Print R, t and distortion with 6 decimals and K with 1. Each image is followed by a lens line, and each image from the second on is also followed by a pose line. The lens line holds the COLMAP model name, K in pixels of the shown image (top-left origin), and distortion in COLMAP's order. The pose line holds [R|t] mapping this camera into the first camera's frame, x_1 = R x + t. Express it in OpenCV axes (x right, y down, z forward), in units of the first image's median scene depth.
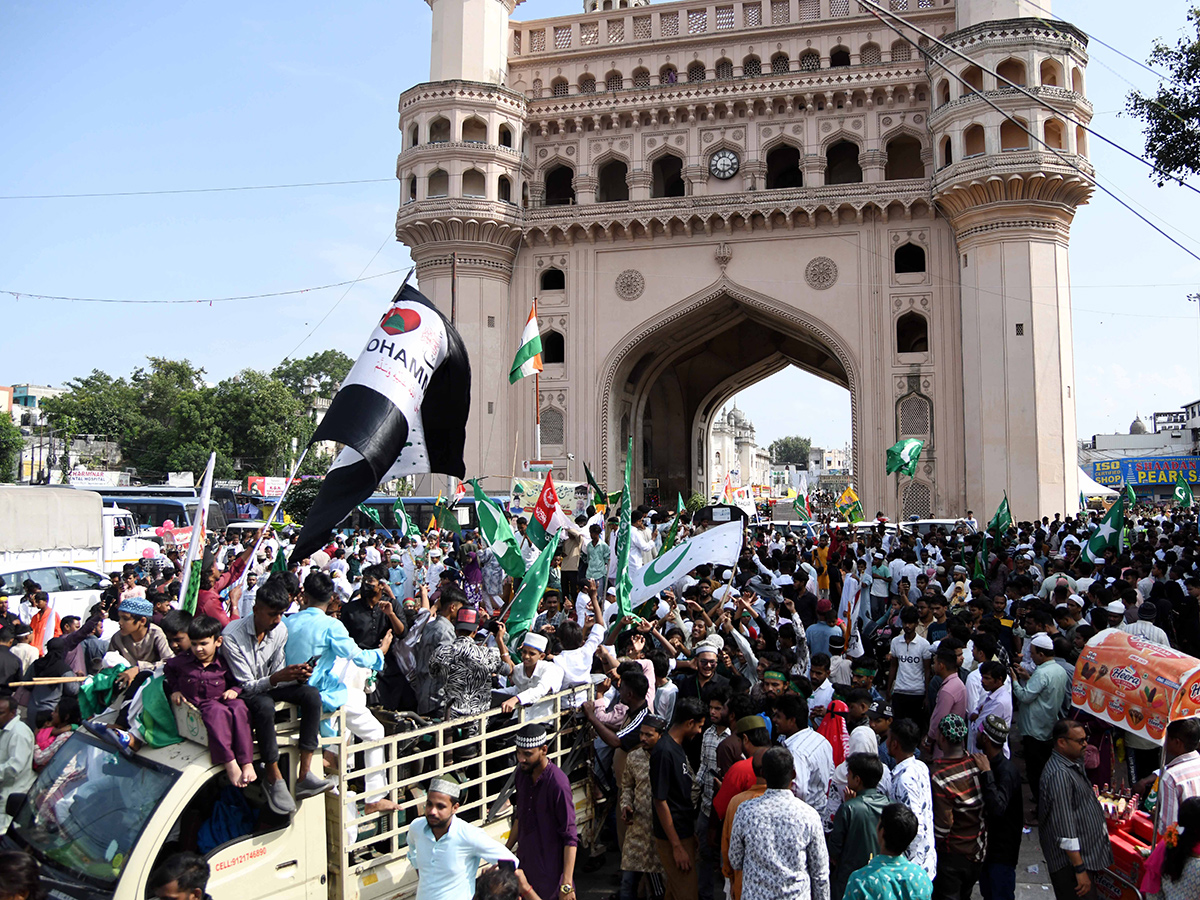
lens RADIAL K [[1075.1, 0, 638.8], [0, 1075.1, 424.1], [0, 0, 1]] dist [-0.128984, 0.102156]
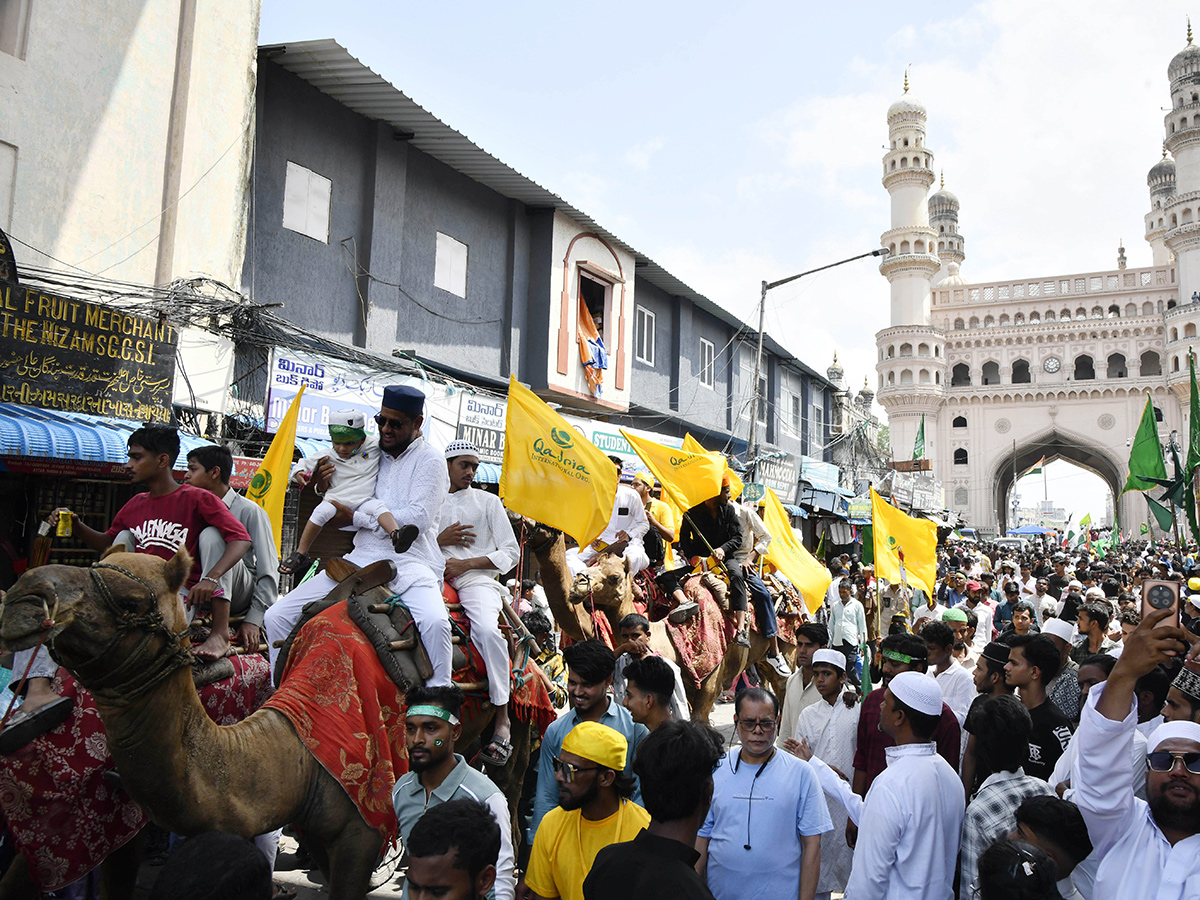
lens RADIAL K [[917.6, 0, 680.1], [0, 917.6, 449.1], [0, 0, 1]] dist [-0.025533, -0.001549]
pose [[0.988803, 0.001780, -0.149217, -0.351792], [-0.007227, 0.999327, -0.035965, -0.020787], [0.149053, 0.036640, 0.988150, -0.782637]]
